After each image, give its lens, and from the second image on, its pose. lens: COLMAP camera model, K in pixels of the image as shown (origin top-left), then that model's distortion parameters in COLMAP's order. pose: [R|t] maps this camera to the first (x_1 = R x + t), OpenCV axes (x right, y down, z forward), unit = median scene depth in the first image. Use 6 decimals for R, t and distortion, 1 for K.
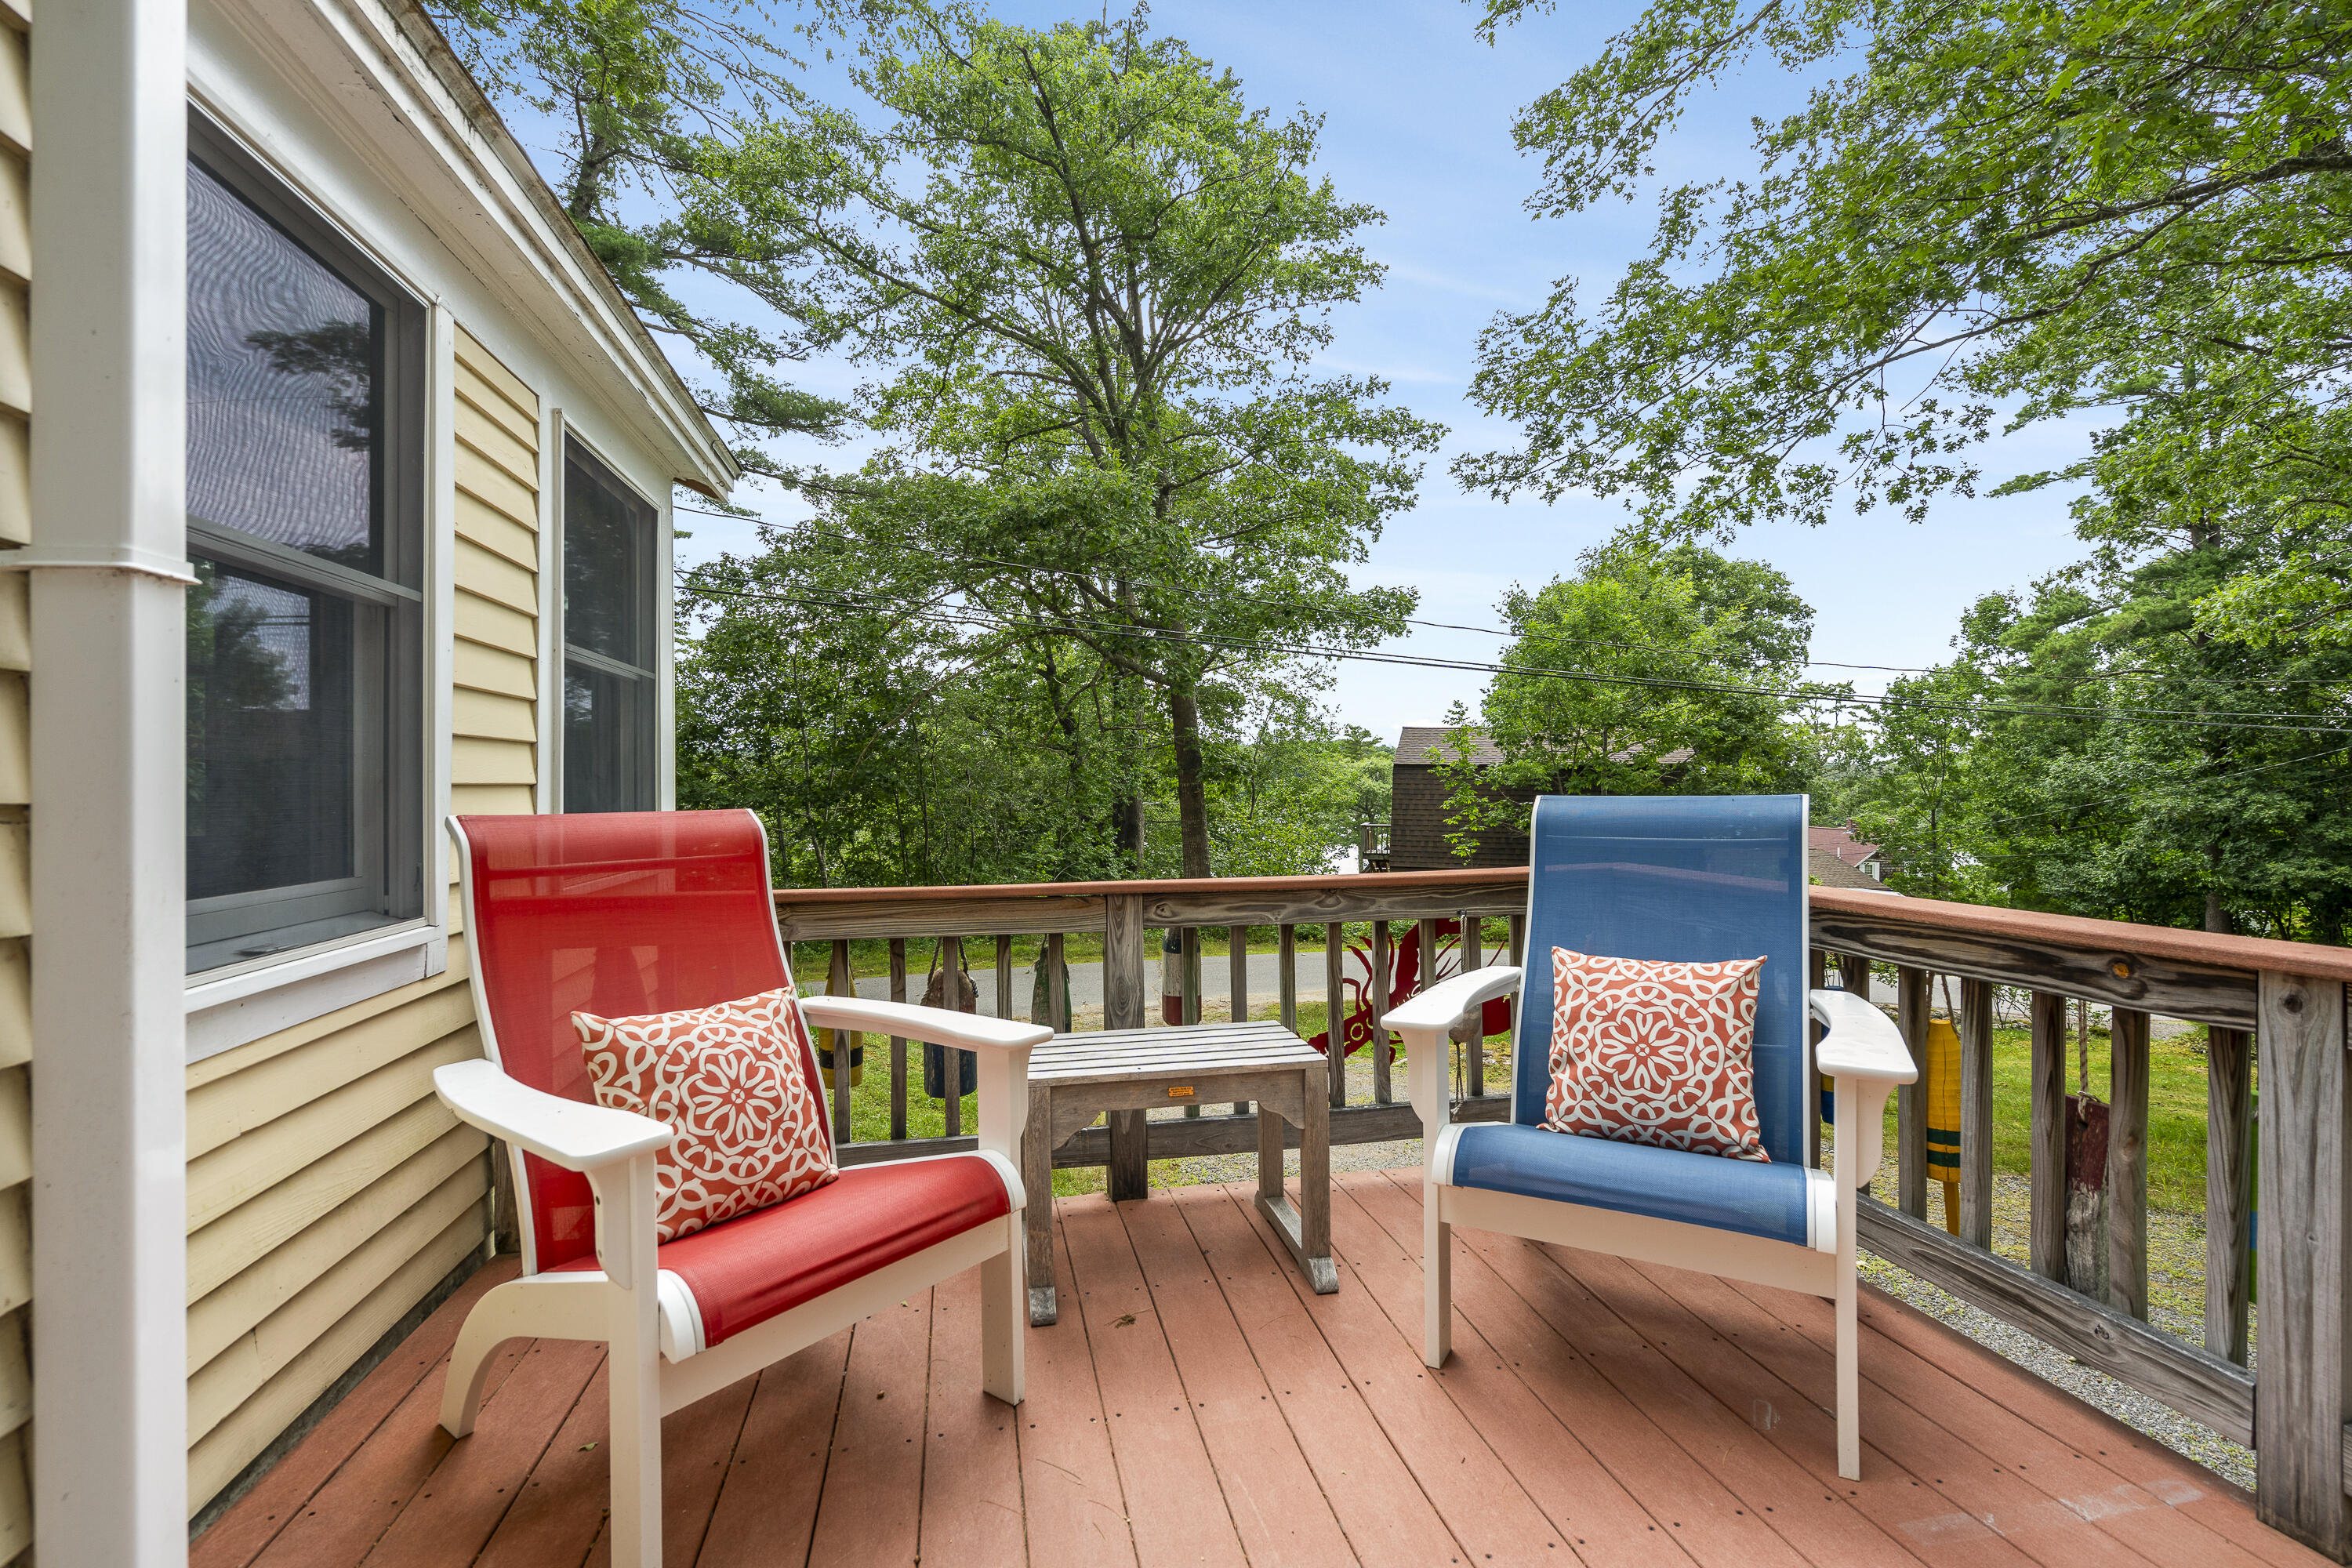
lens RADIAL K [[1066.1, 0, 1167.2], [0, 1066.1, 783.7], [0, 0, 1]] dist [-0.003440, -0.000561]
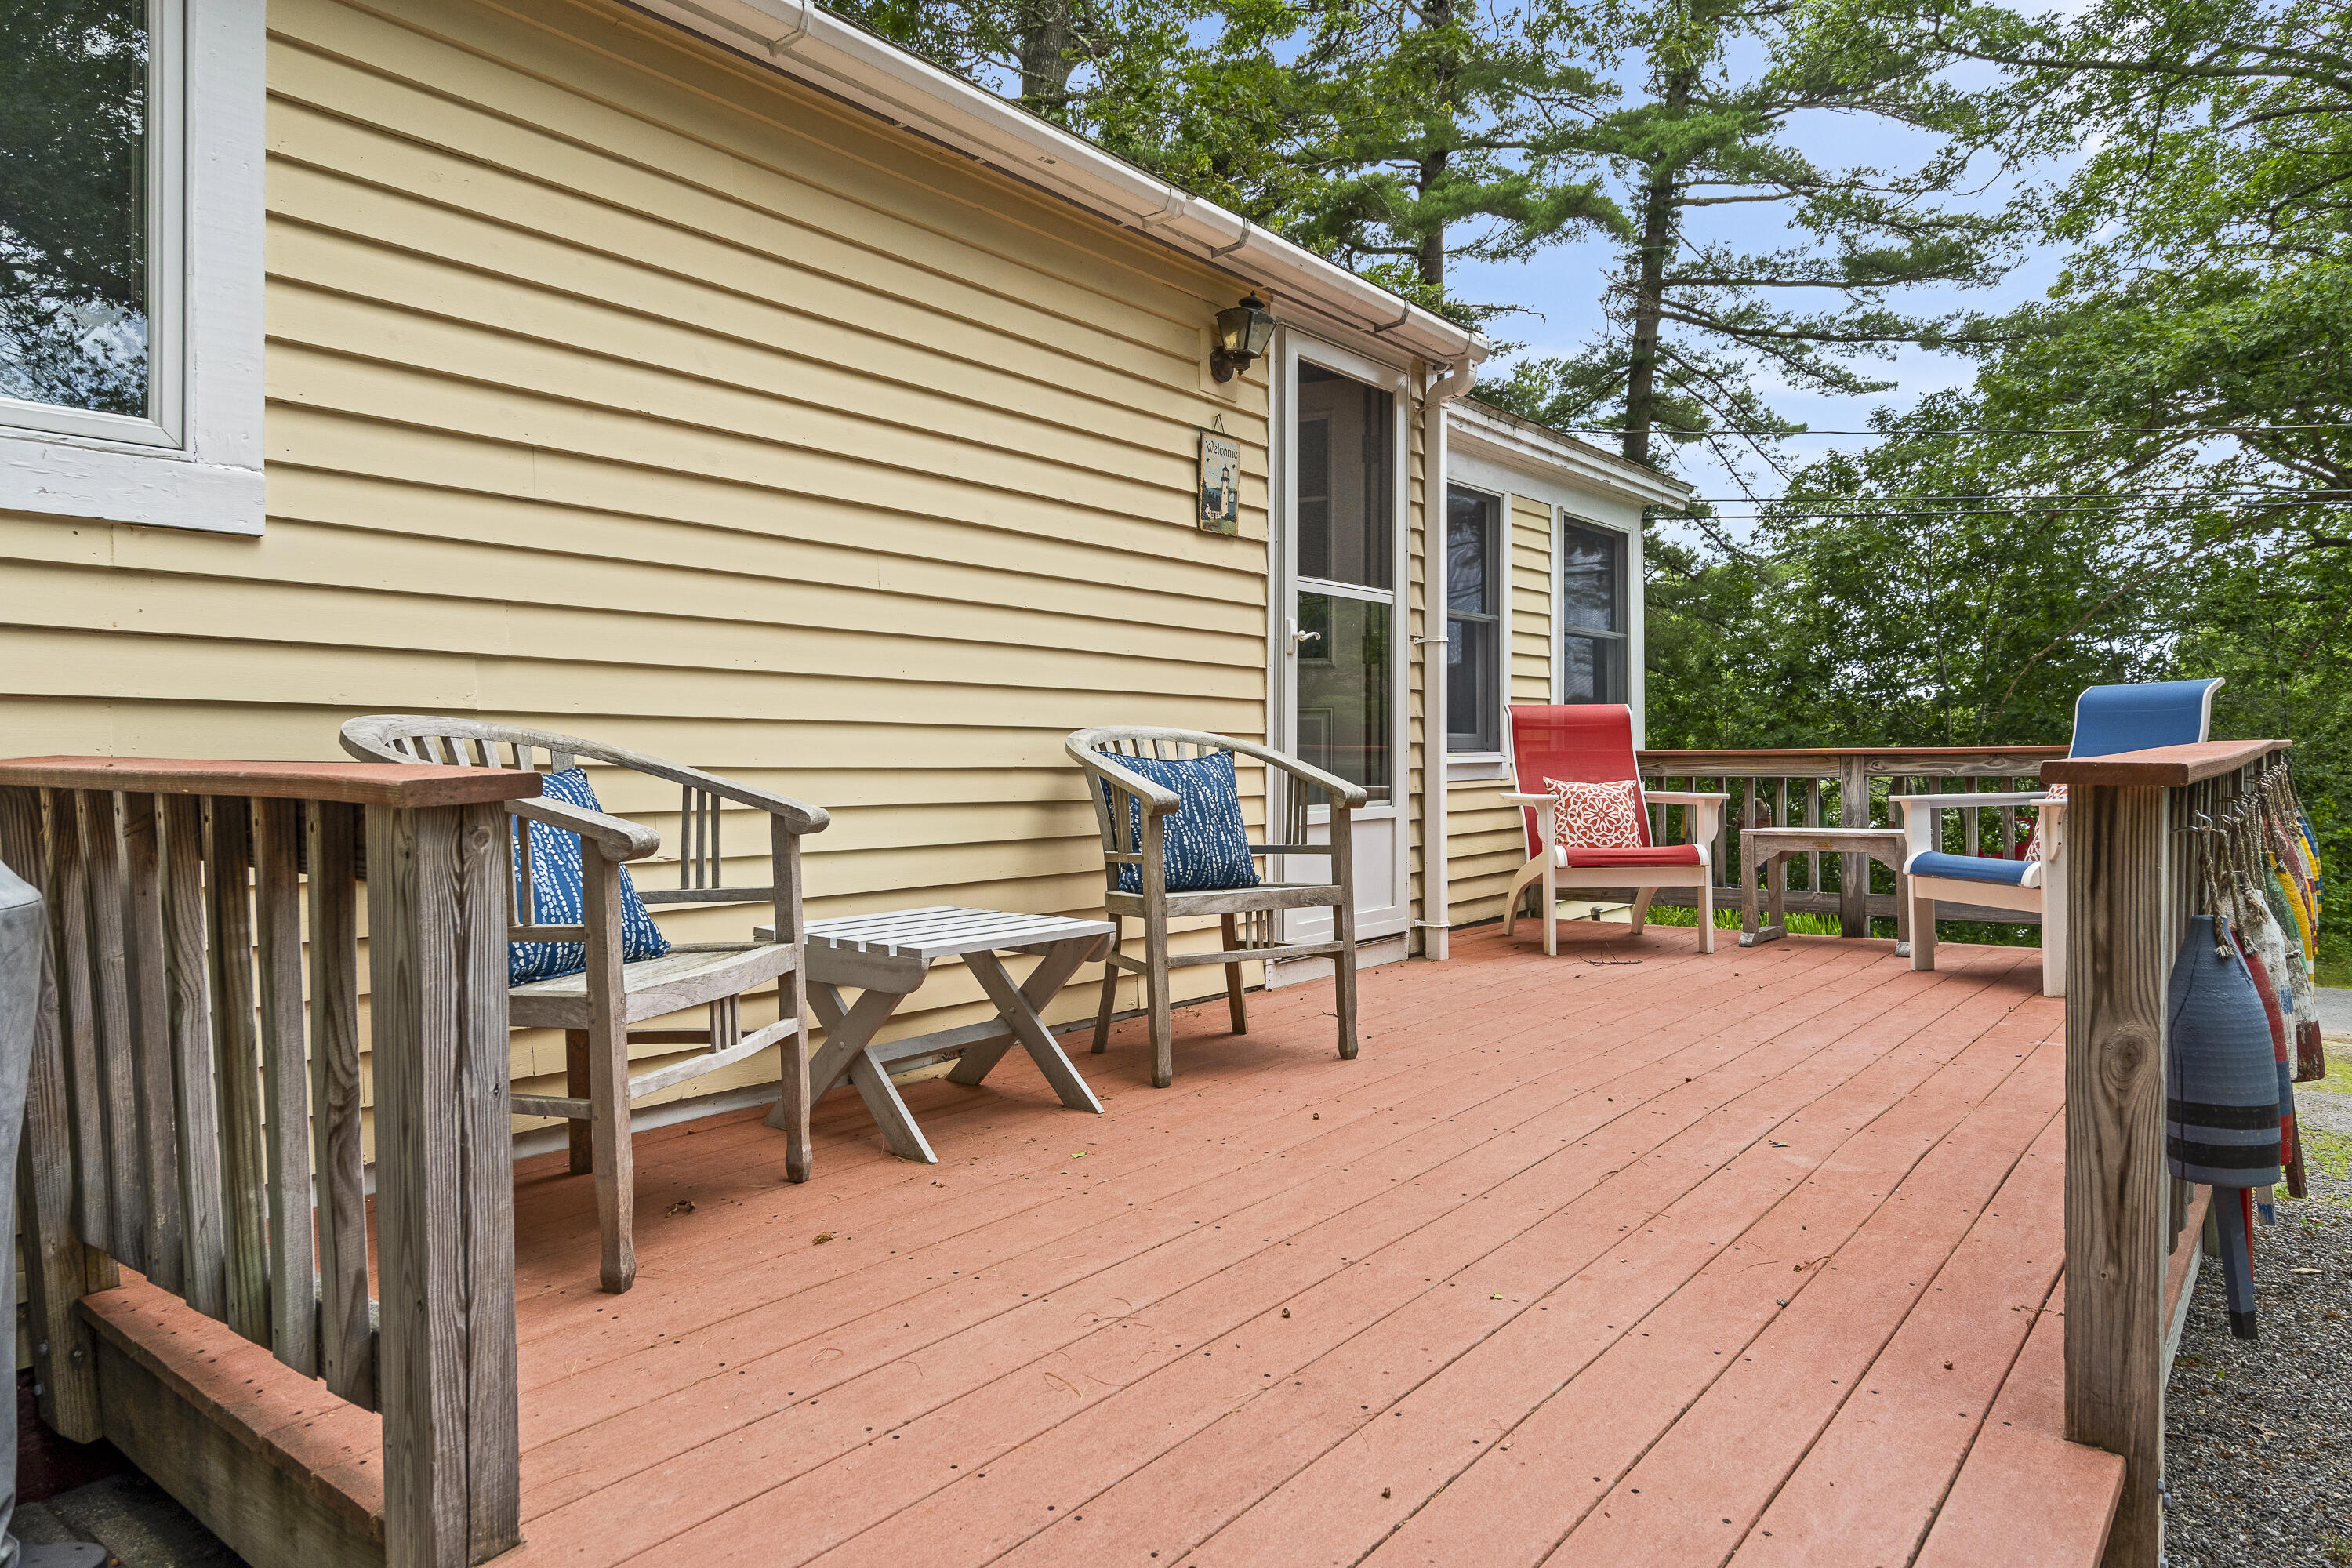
lens RADIAL K [[1493.7, 0, 1182.4], [0, 1493.7, 780.7], [0, 0, 1]] dist [0.007021, 0.000797]
pose [[0.661746, 0.013543, -0.749606, 0.130956], [0.007225, 0.999675, 0.024439, 0.010095], [0.749693, -0.021588, 0.661433, -0.170856]]
